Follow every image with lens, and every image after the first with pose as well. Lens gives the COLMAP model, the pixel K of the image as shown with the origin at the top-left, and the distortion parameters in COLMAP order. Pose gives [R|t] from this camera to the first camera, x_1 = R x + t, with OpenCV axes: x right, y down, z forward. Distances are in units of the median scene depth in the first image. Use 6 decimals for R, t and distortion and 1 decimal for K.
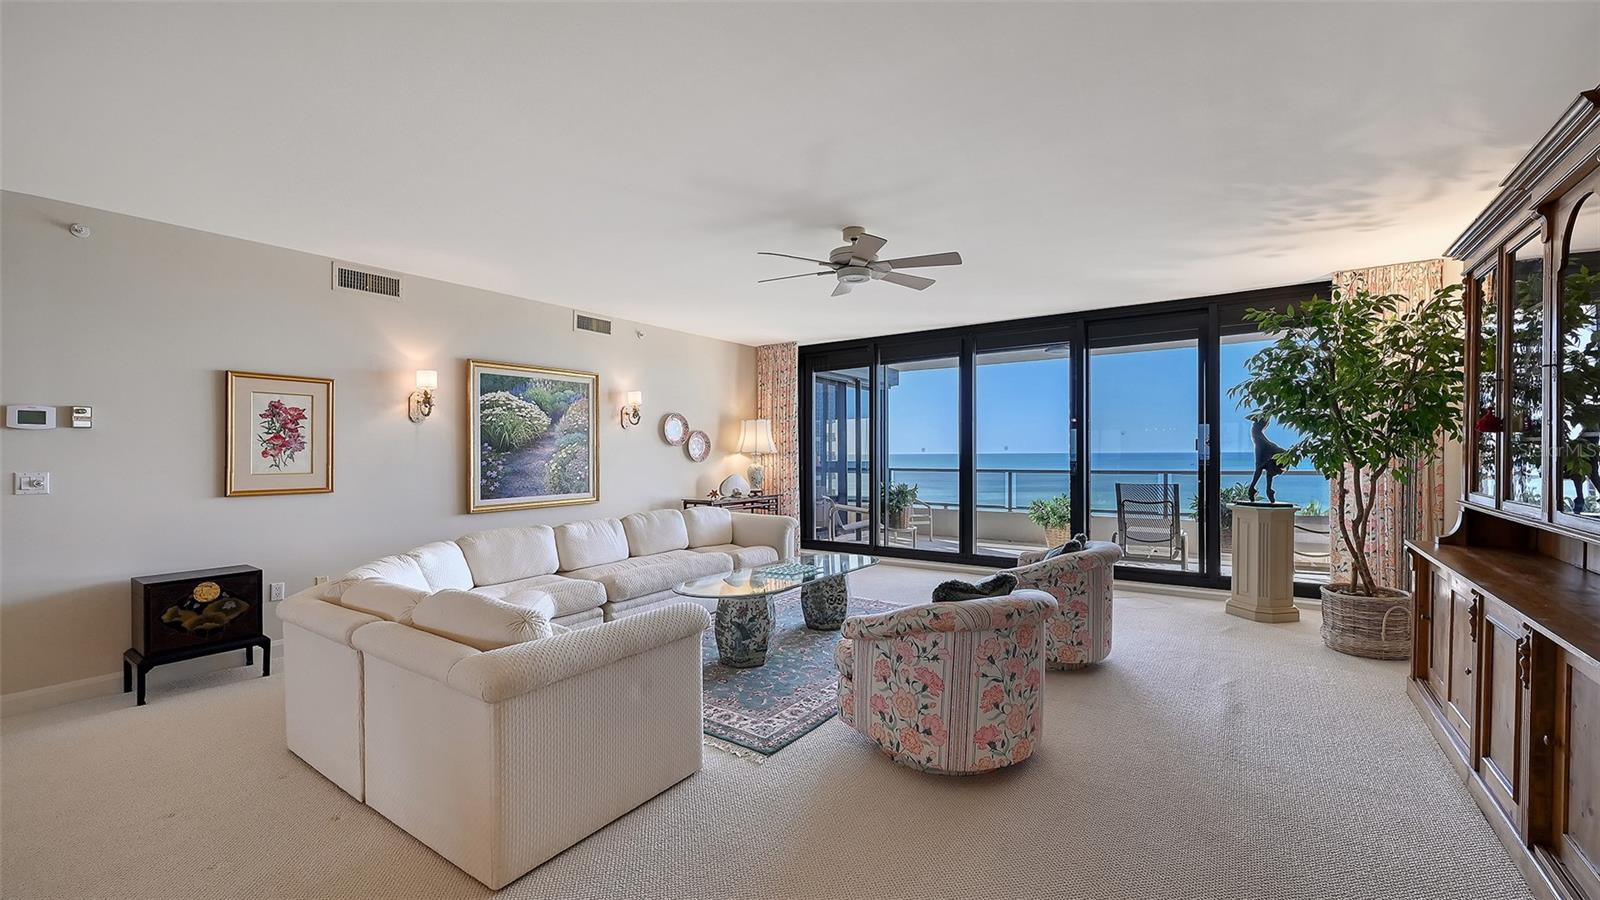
lens RADIAL K [[634.0, 0, 813.9], [0, 634.0, 452.7], [0, 0, 1]] dist [-0.000696, -0.000016]
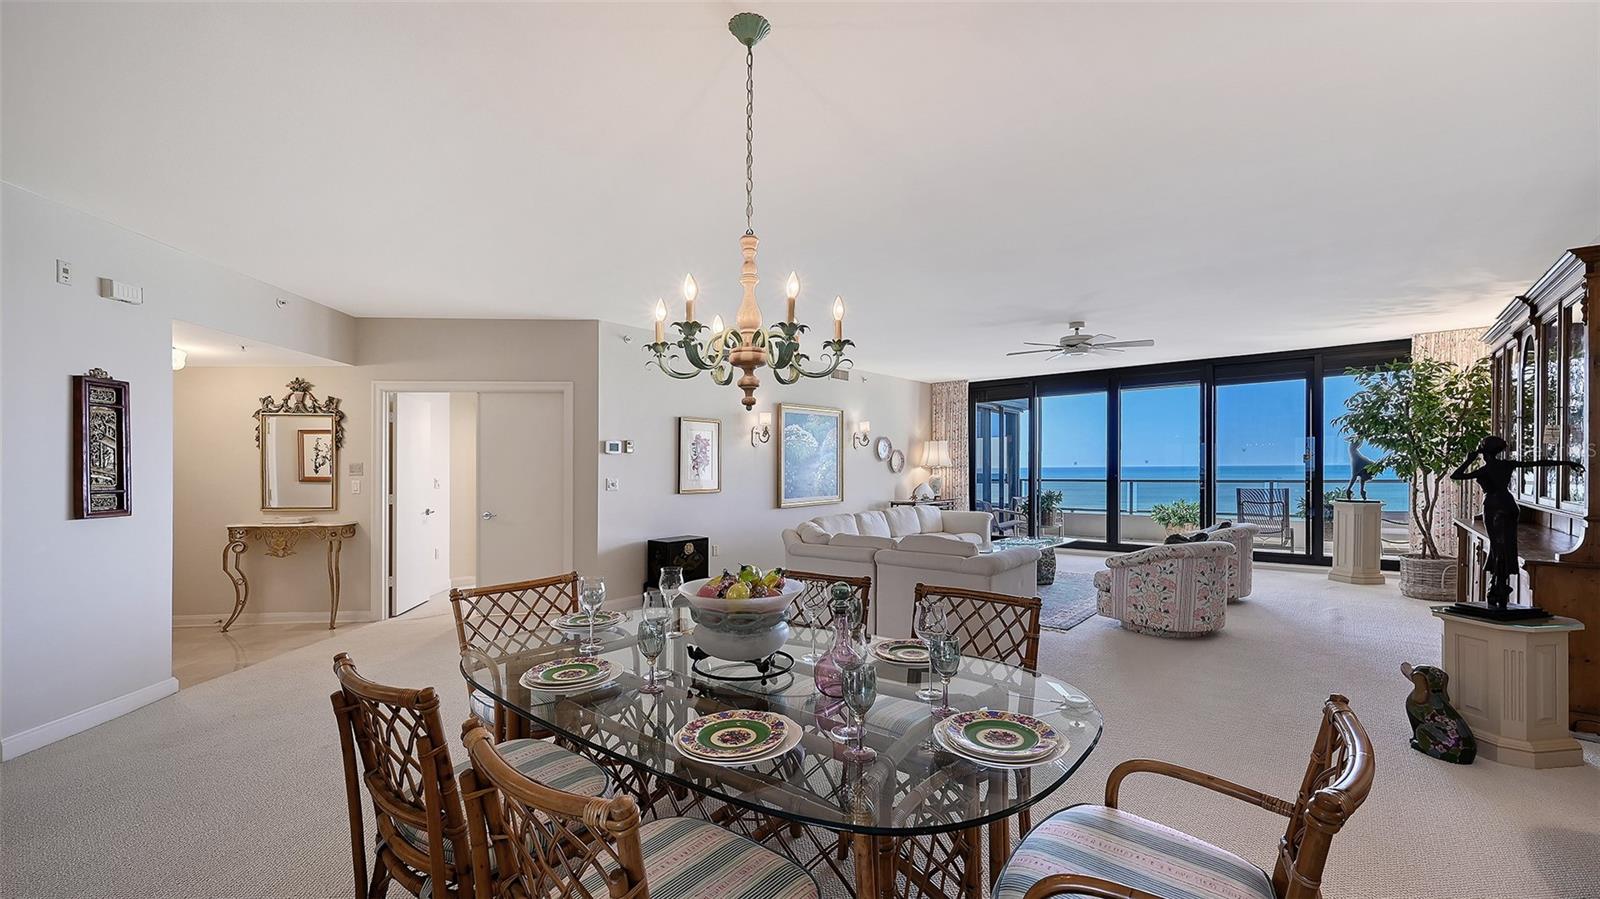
lens RADIAL K [[634.0, 0, 815.2], [0, 634.0, 473.0], [0, 0, 1]] dist [-0.000696, -0.000016]
pose [[0.995653, -0.003049, -0.093090, -0.307866], [0.003881, 0.999954, 0.008750, 0.001860], [0.093059, -0.009073, 0.995619, -0.439164]]
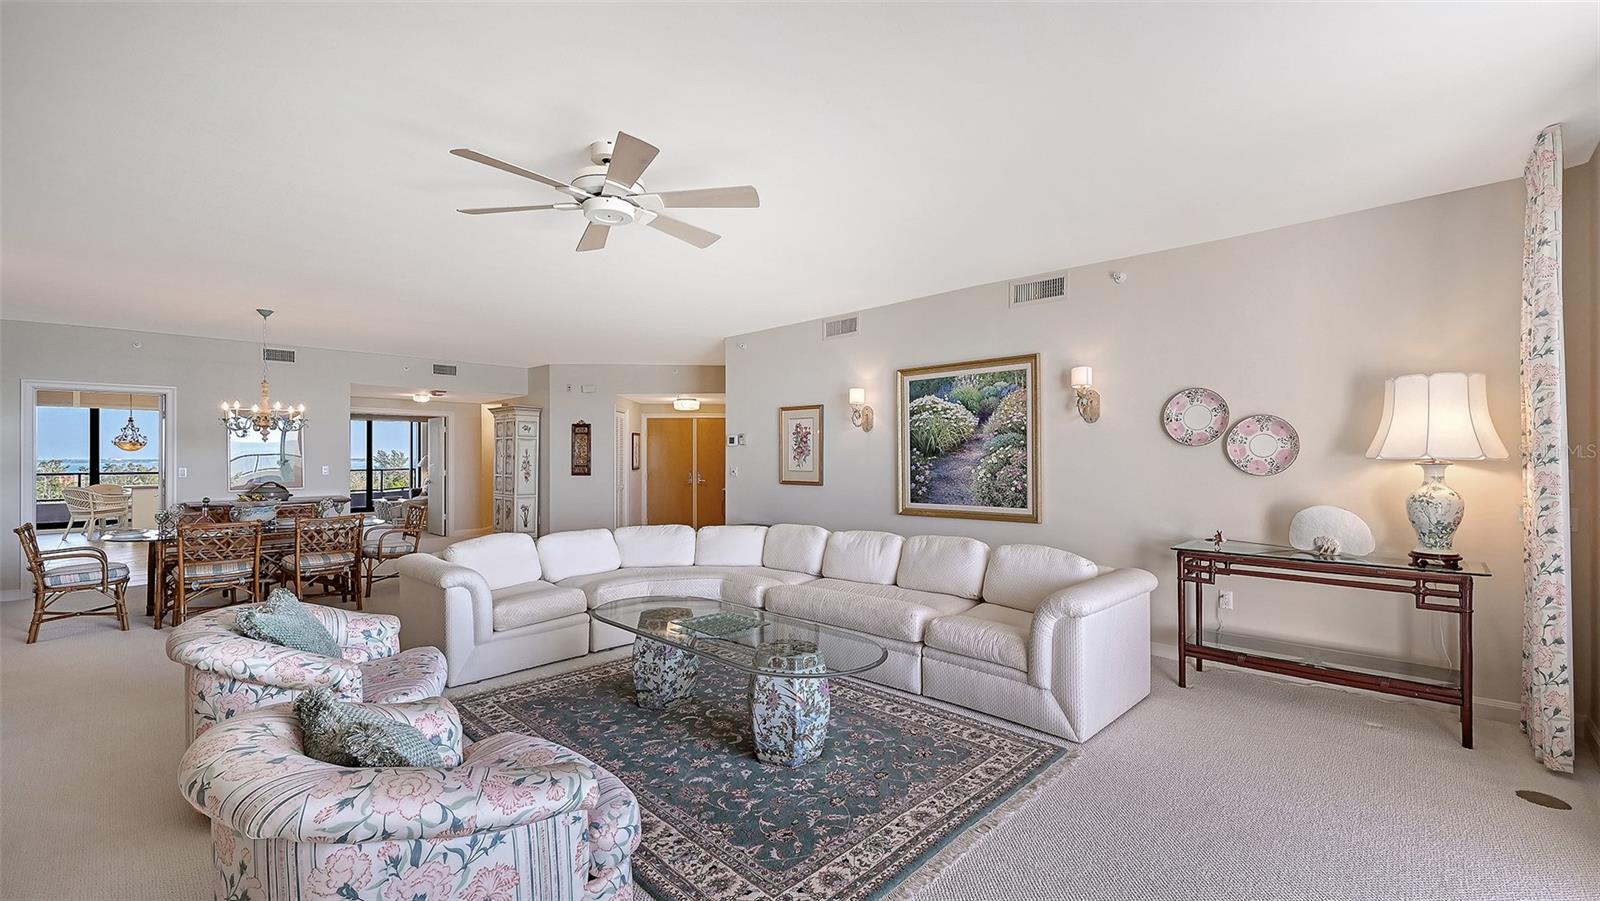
lens RADIAL K [[634.0, 0, 797.8], [0, 634.0, 458.5], [0, 0, 1]] dist [-0.000696, -0.000016]
pose [[-0.159805, 0.005847, -0.987131, 0.514888], [0.001439, 0.999983, 0.005690, -0.004193], [0.987148, -0.000511, -0.159810, 0.950979]]
